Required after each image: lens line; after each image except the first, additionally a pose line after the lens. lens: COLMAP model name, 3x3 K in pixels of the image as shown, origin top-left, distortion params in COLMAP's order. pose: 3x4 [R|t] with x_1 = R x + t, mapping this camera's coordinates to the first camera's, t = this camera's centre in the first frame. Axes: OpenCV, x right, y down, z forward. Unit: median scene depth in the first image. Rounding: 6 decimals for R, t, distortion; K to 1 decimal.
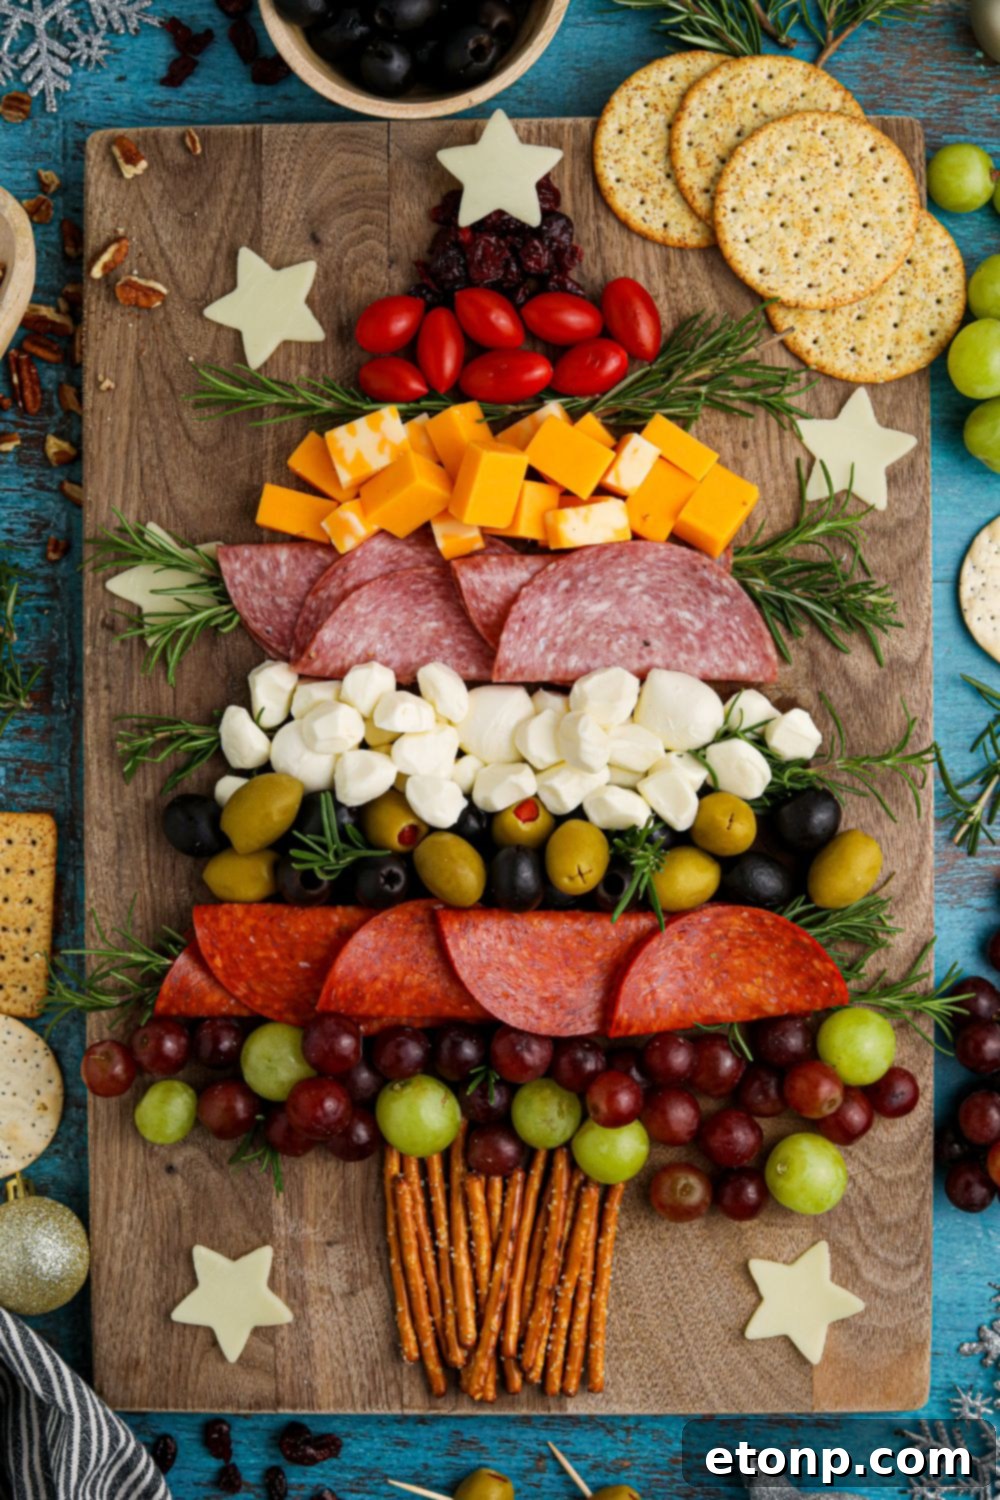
lens RADIAL K [[2337.8, 0, 495.6], [0, 2337.8, 741.2], [0, 0, 1]] dist [-0.139859, 0.000000]
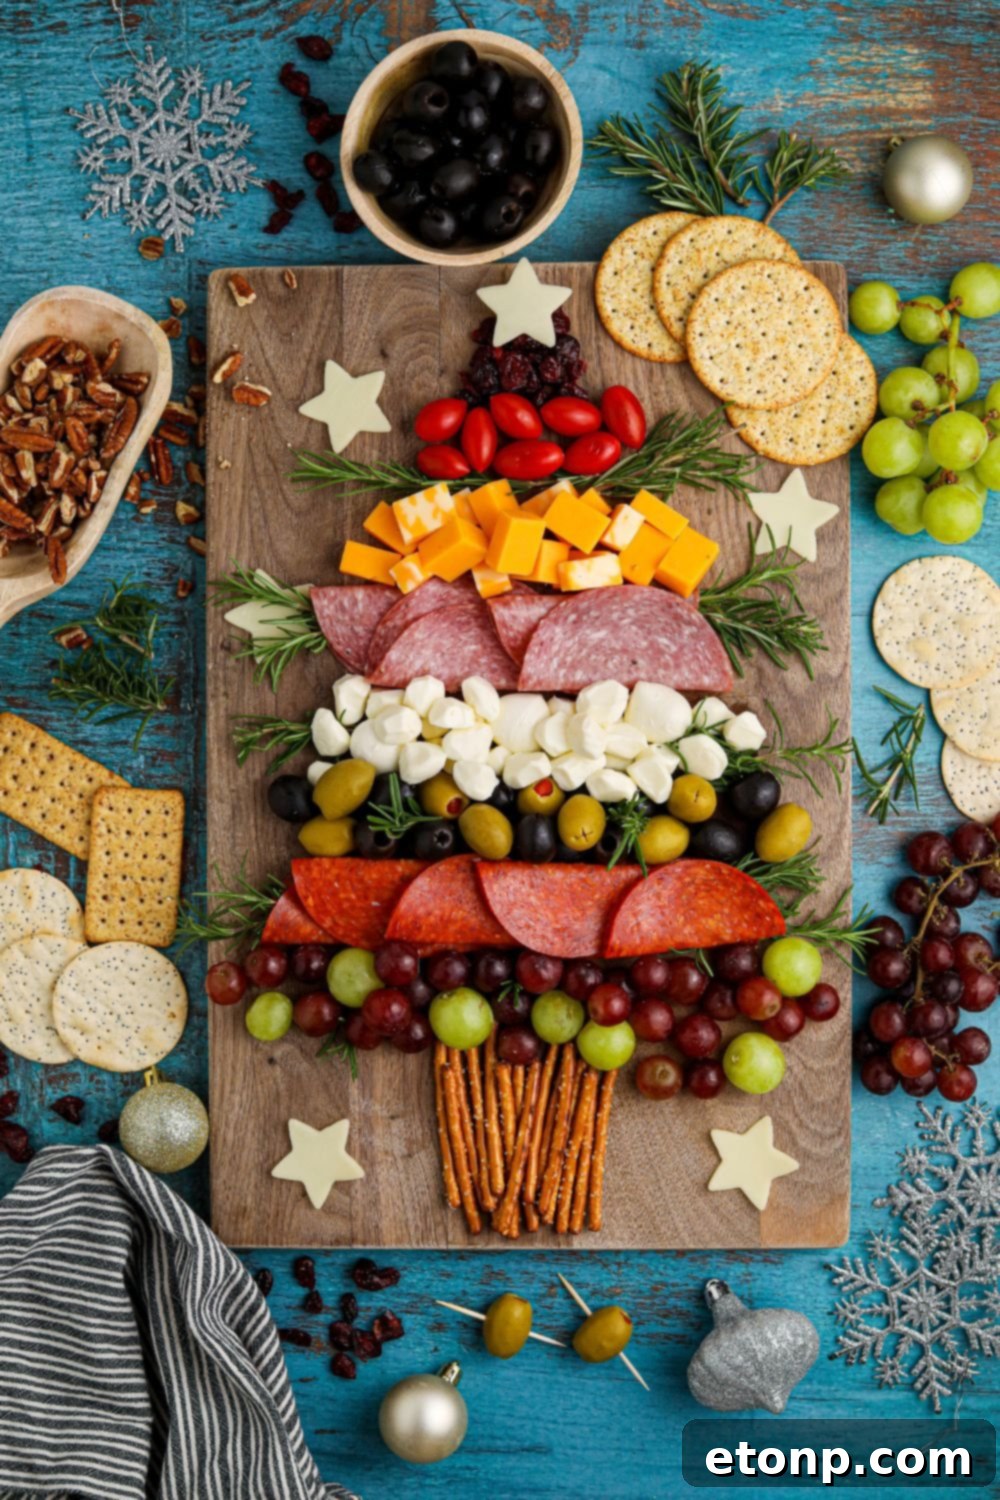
lens RADIAL K [[2337.8, 0, 501.2], [0, 2337.8, 746.1], [0, 0, 1]] dist [-0.139859, 0.000000]
pose [[0.999996, 0.002528, 0.001129, -0.012182], [-0.002526, 0.999995, -0.001826, 0.008355], [-0.001134, 0.001823, 0.999998, -0.323502]]
